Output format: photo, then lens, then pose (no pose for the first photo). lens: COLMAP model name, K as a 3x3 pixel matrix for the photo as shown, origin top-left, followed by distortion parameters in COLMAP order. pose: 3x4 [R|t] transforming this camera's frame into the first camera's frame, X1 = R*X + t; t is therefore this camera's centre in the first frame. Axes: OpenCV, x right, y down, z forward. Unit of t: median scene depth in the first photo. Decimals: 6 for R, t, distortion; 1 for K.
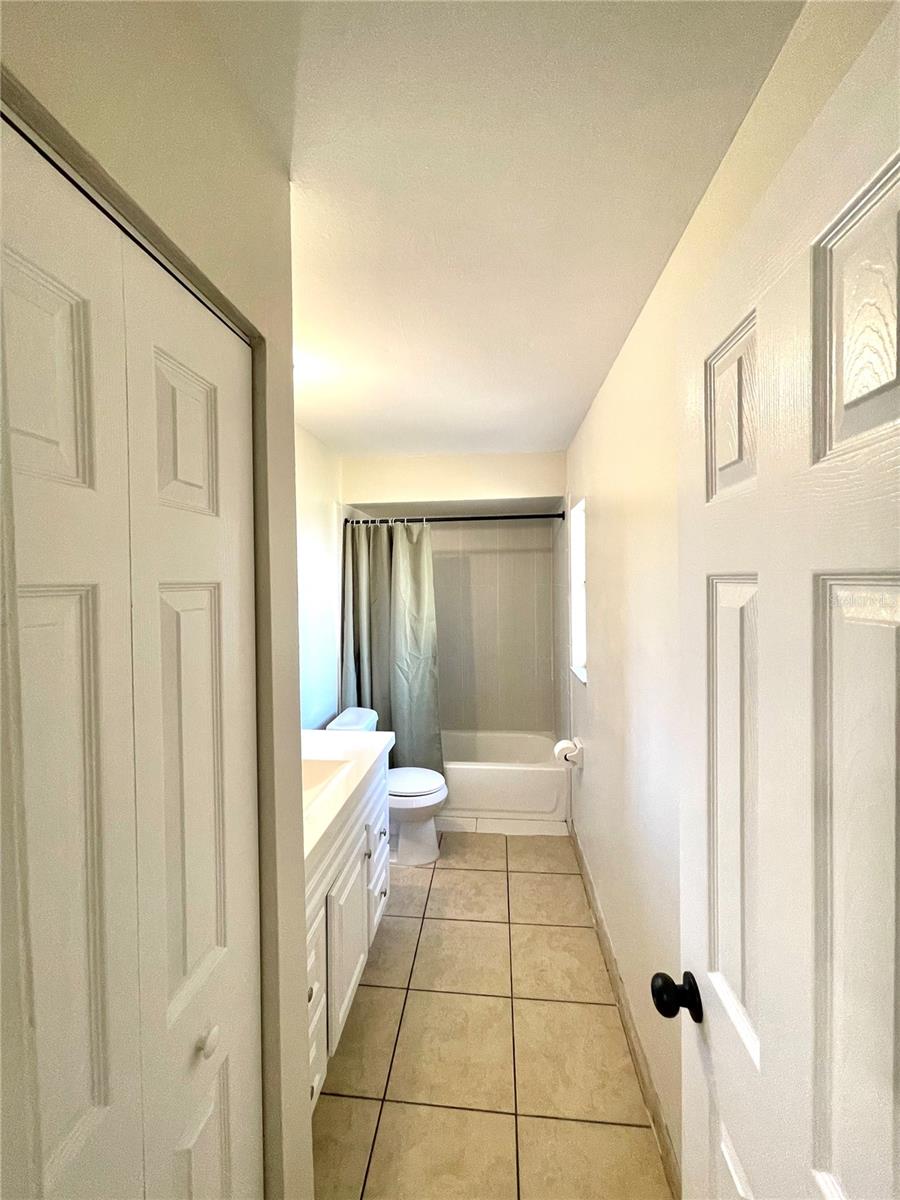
lens RADIAL K [[482.2, 0, 446.7], [0, 482.2, 598.4], [0, 0, 1]] dist [-0.001453, 0.000898]
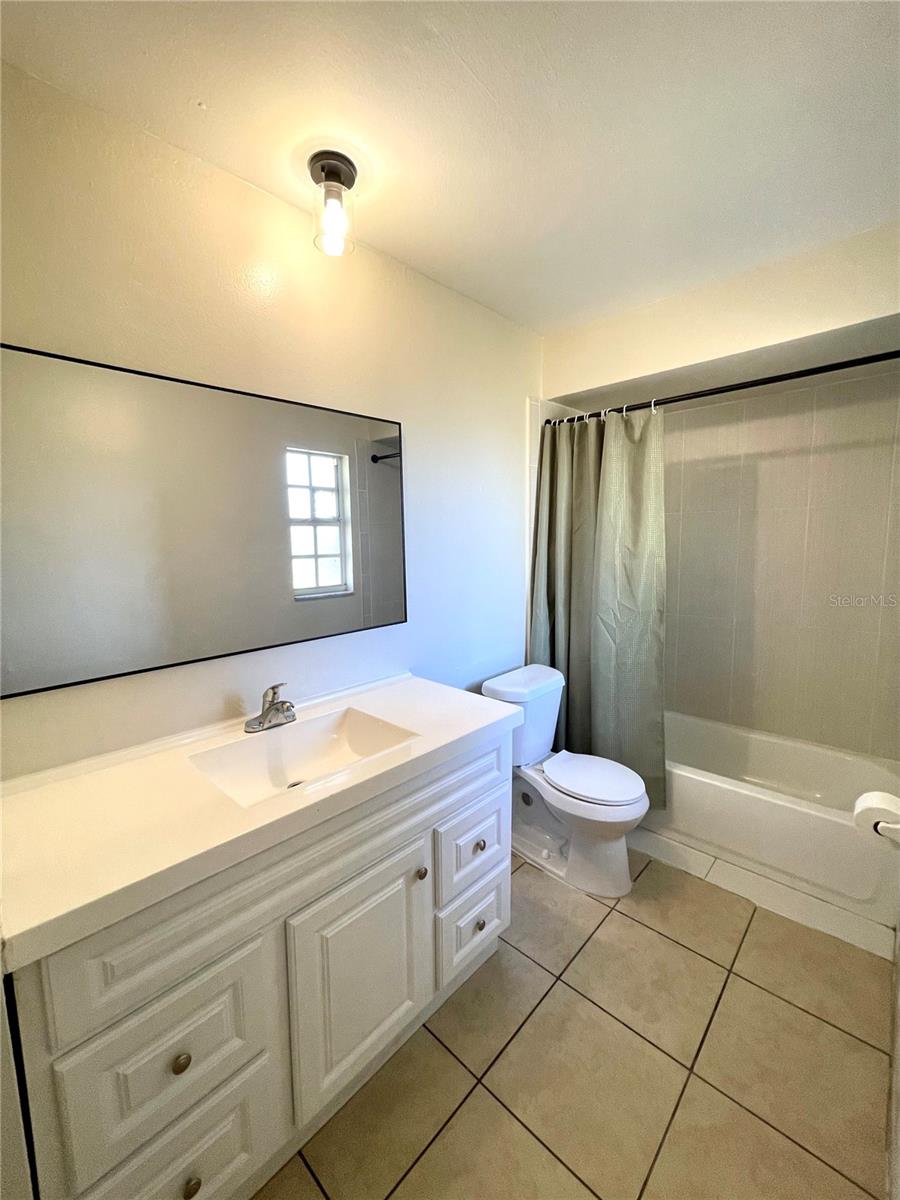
lens RADIAL K [[482.2, 0, 453.6], [0, 482.2, 594.2], [0, 0, 1]] dist [-0.001453, 0.000898]
pose [[0.796109, 0.069655, -0.601132, 0.151761], [-0.013680, 0.995171, 0.097197, 0.036940], [0.604999, -0.069156, 0.793217, 0.291122]]
